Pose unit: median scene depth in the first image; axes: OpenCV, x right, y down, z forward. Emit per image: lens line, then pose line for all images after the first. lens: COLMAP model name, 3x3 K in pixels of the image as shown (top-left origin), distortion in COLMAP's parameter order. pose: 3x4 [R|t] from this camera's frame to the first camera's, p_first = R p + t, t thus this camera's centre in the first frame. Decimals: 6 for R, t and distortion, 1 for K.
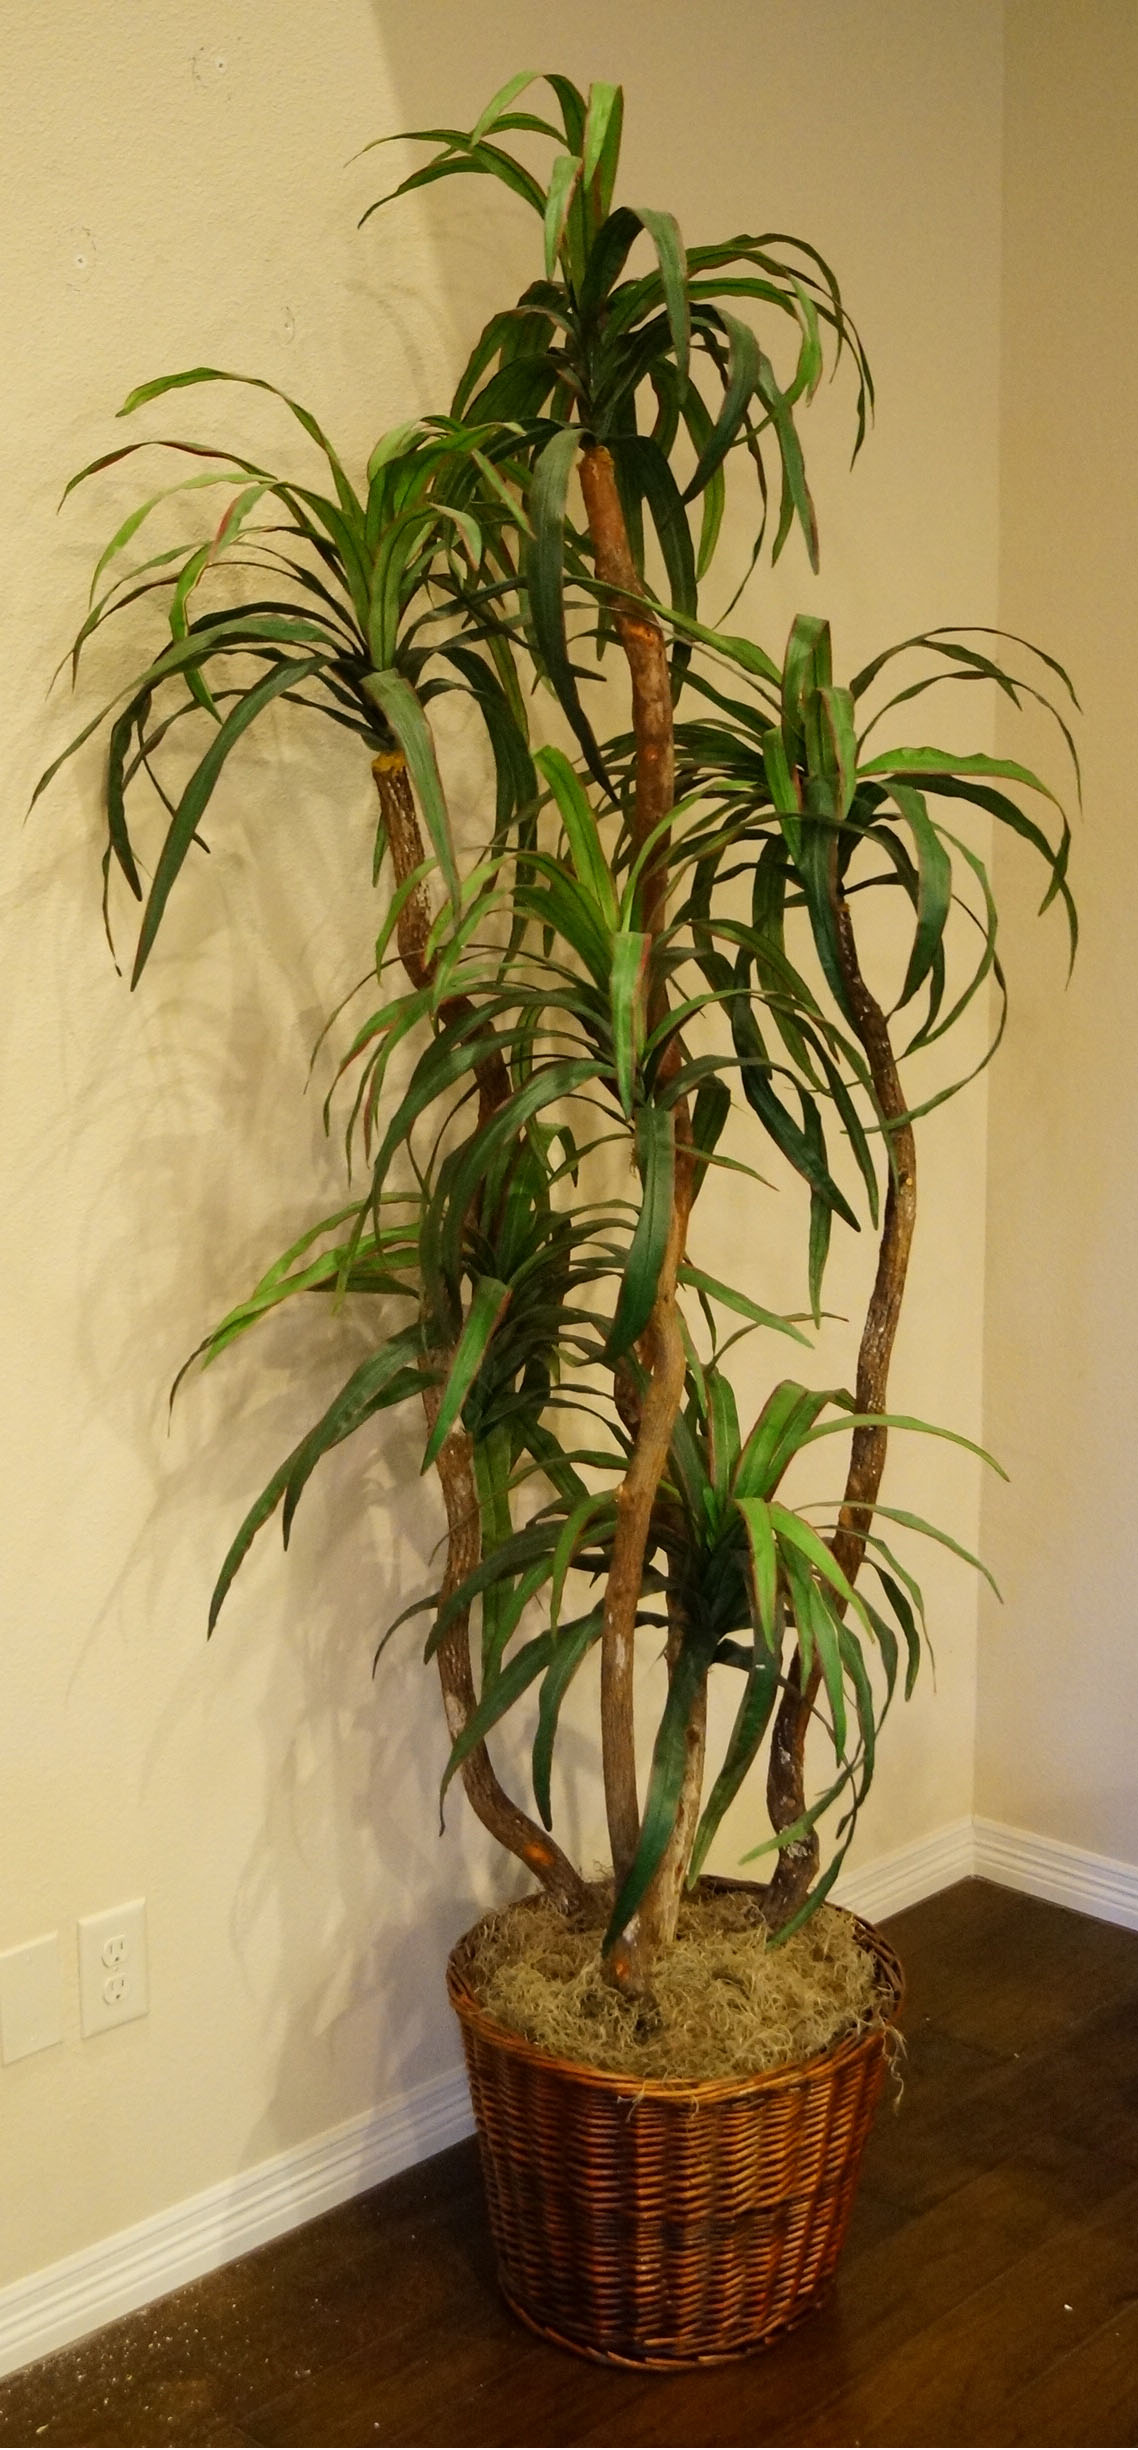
lens RADIAL K [[2360.3, 0, 569.0], [0, 2360.3, 1225.0], [0, 0, 1]] dist [0.209352, 0.000612]
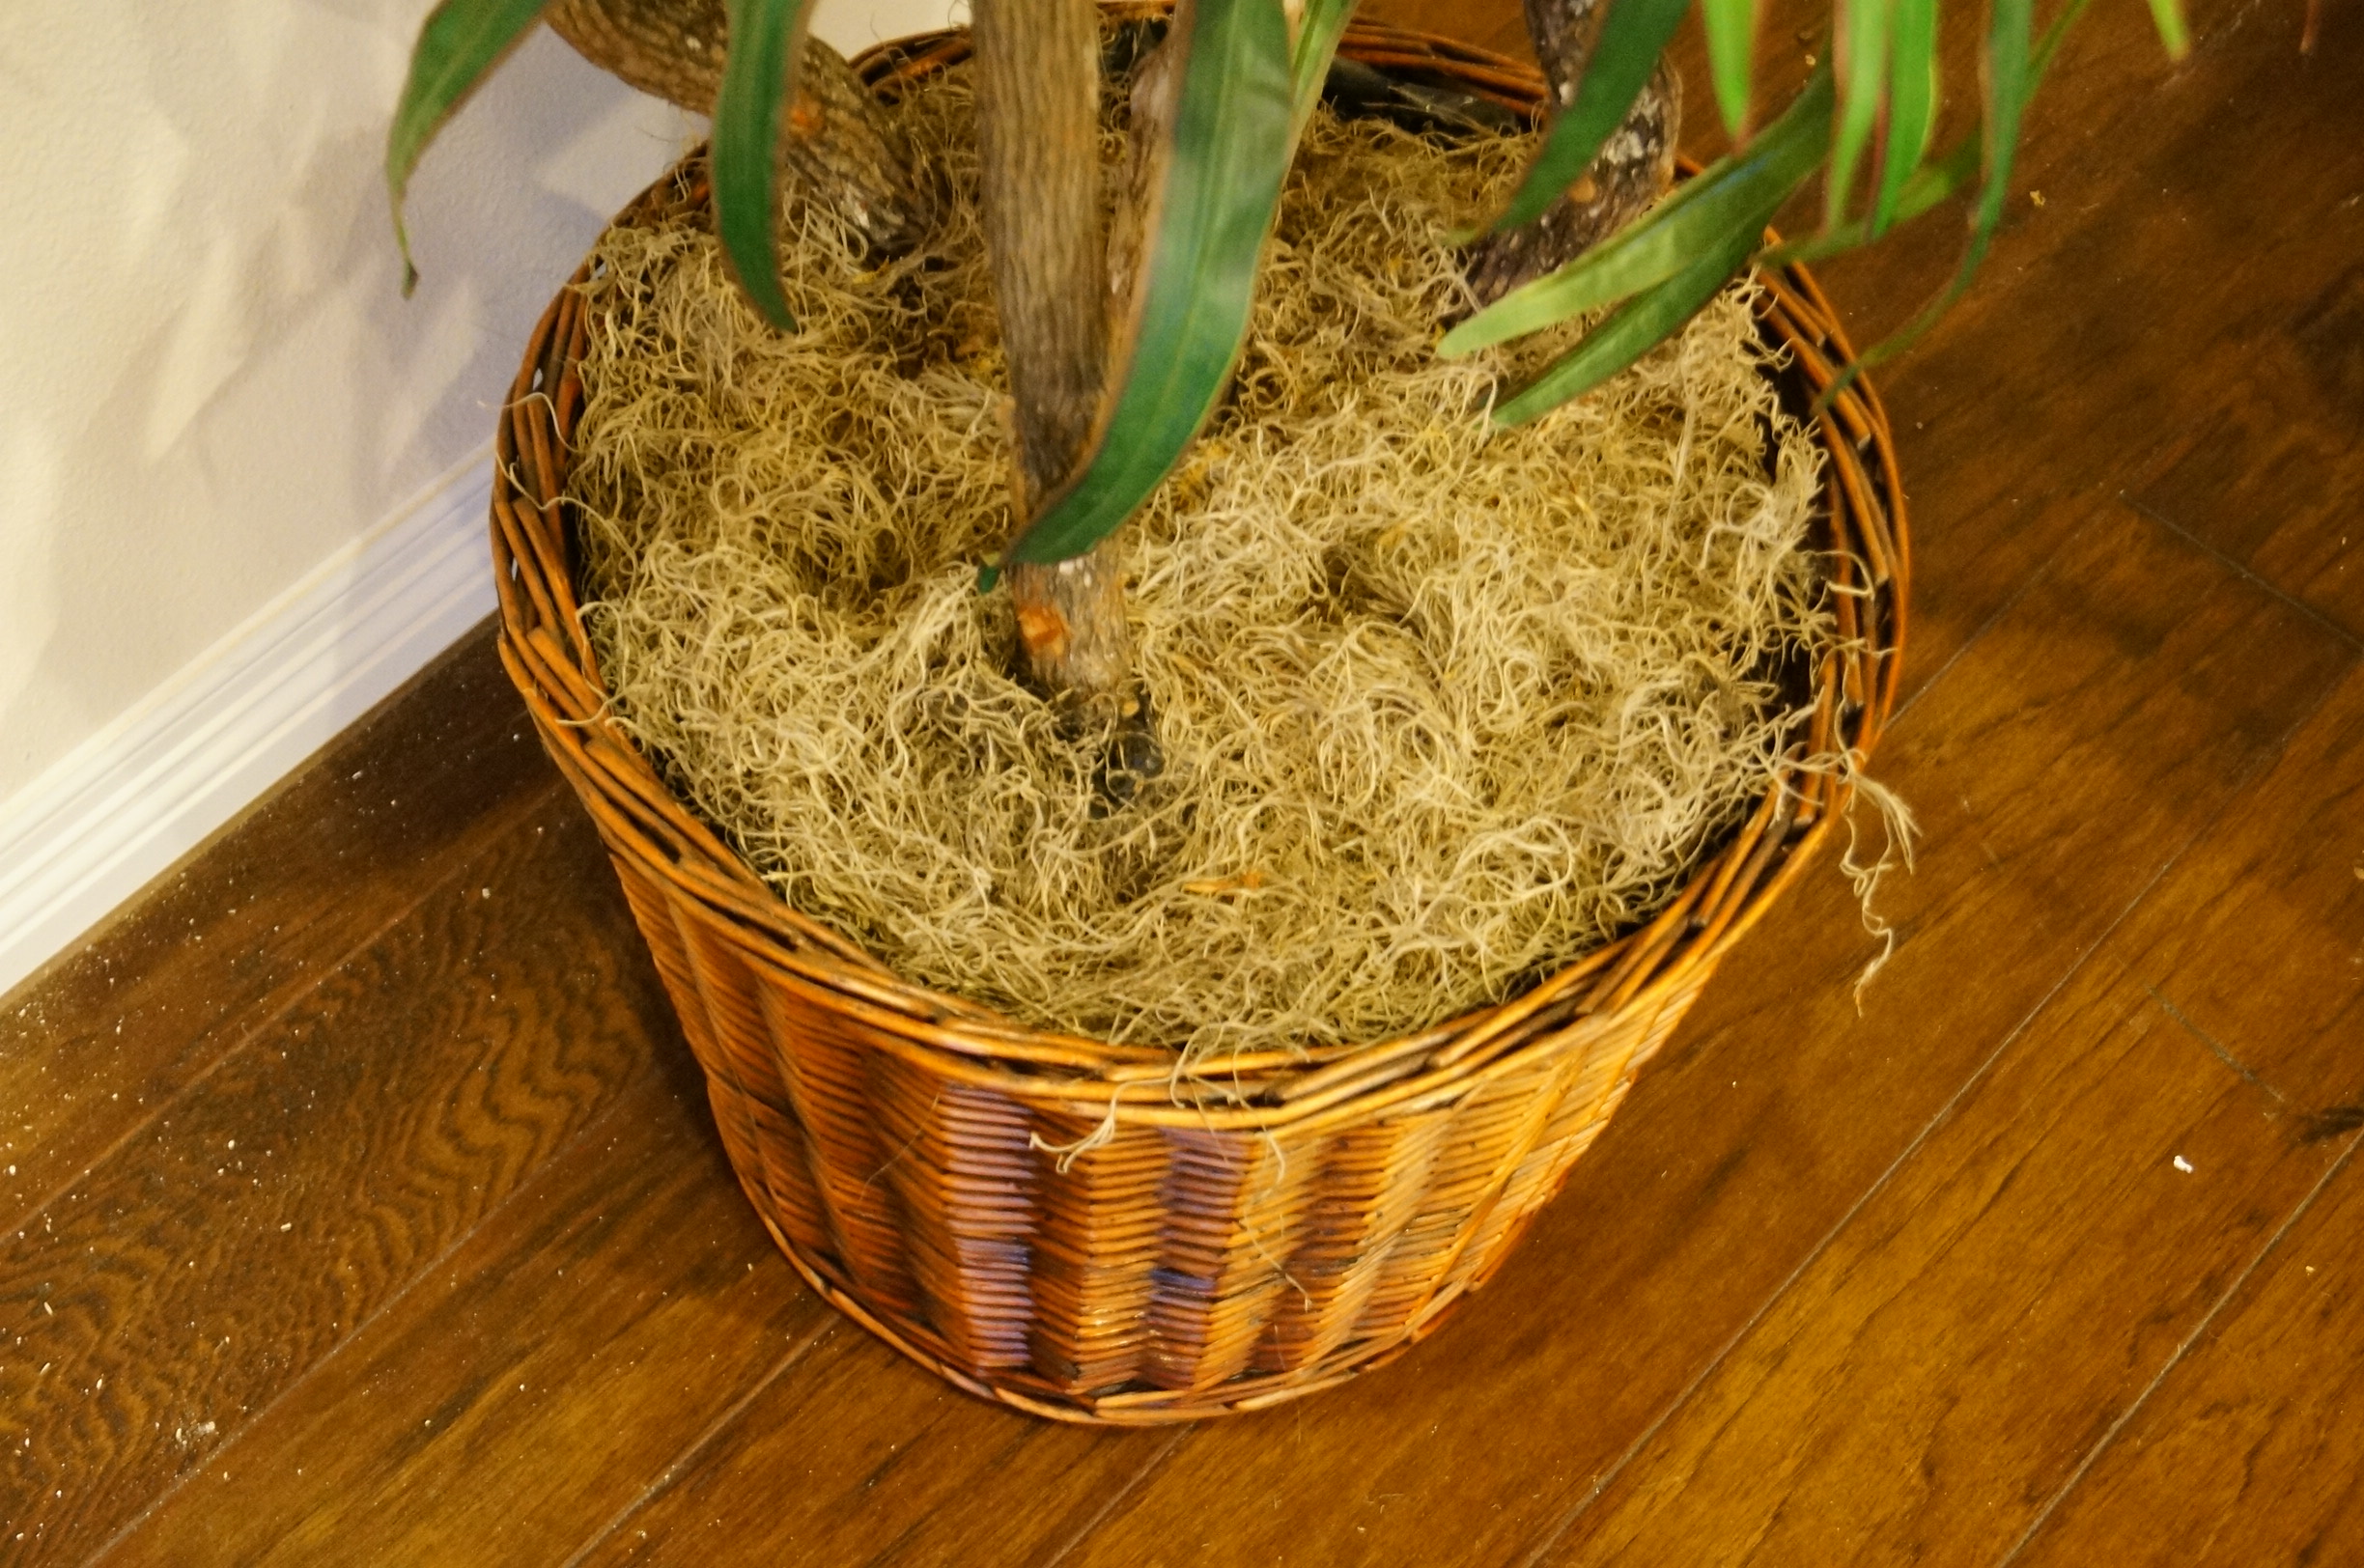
lens RADIAL K [[3883.8, 0, 1139.7], [0, 3883.8, 783.3], [0, 0, 1]] dist [0.032200, 0.074133]
pose [[0.998430, -0.019447, 0.052527, 0.007250], [-0.022383, 0.721127, 0.692442, -0.024343], [-0.051344, -0.692530, 0.719559, 0.597782]]
